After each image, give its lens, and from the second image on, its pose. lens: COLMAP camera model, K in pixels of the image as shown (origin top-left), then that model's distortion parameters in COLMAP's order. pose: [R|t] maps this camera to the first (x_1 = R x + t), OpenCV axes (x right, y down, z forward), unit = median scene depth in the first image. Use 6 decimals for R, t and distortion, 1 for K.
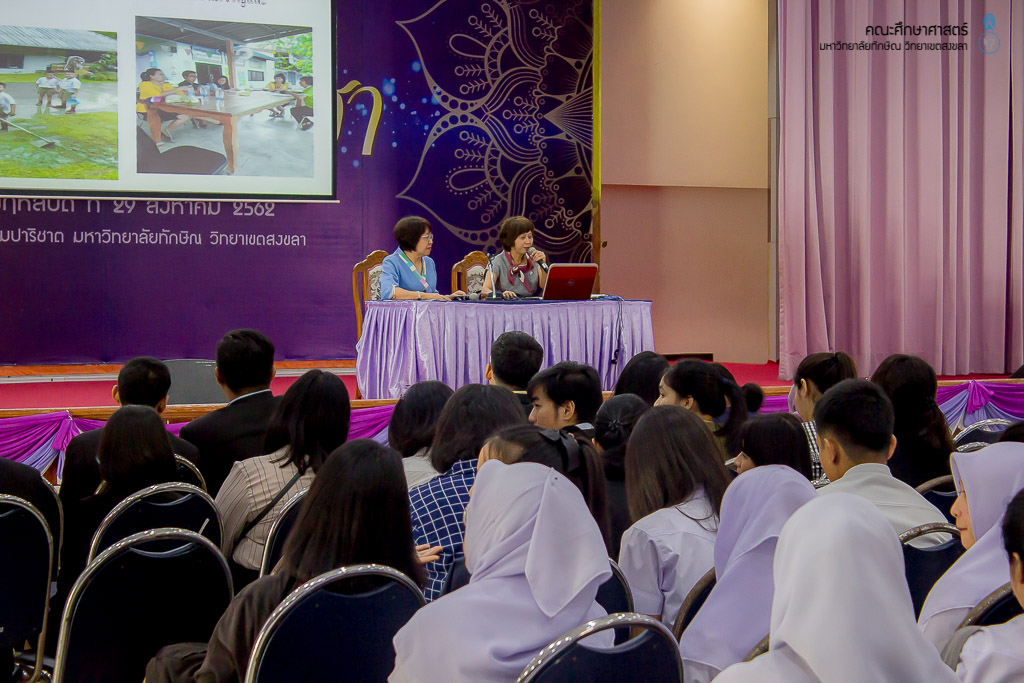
lens RADIAL K [[2444.8, 0, 512.0], [0, 2444.8, 341.5], [0, 0, 1]] dist [0.080802, 0.028285]
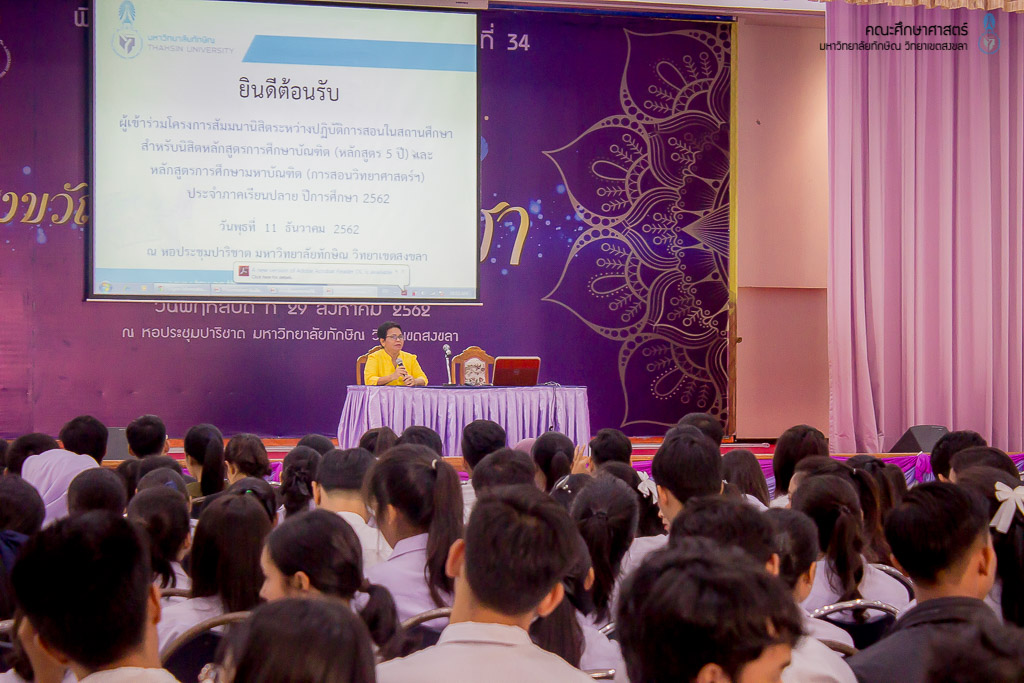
lens RADIAL K [[2444.8, 0, 512.0], [0, 2444.8, 341.5], [0, 0, 1]] dist [0.080802, 0.028285]
pose [[0.967157, 0.001182, -0.254178, 0.234217], [-0.010779, 0.999280, -0.036367, 0.003807], [0.253952, 0.037913, 0.966474, -0.137739]]
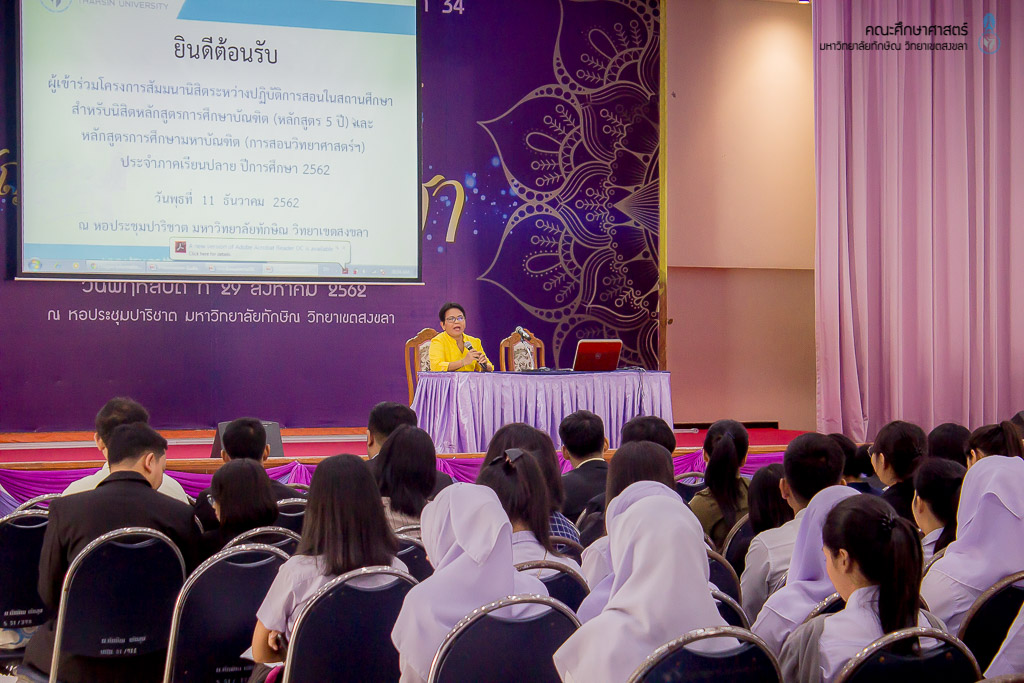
lens RADIAL K [[2444.8, 0, 512.0], [0, 2444.8, 341.5], [0, 0, 1]] dist [0.080802, 0.028285]
pose [[0.997707, -0.000918, -0.067680, 0.042761], [-0.001144, 0.999537, -0.030421, 0.002743], [0.067677, 0.030428, 0.997243, -0.101887]]
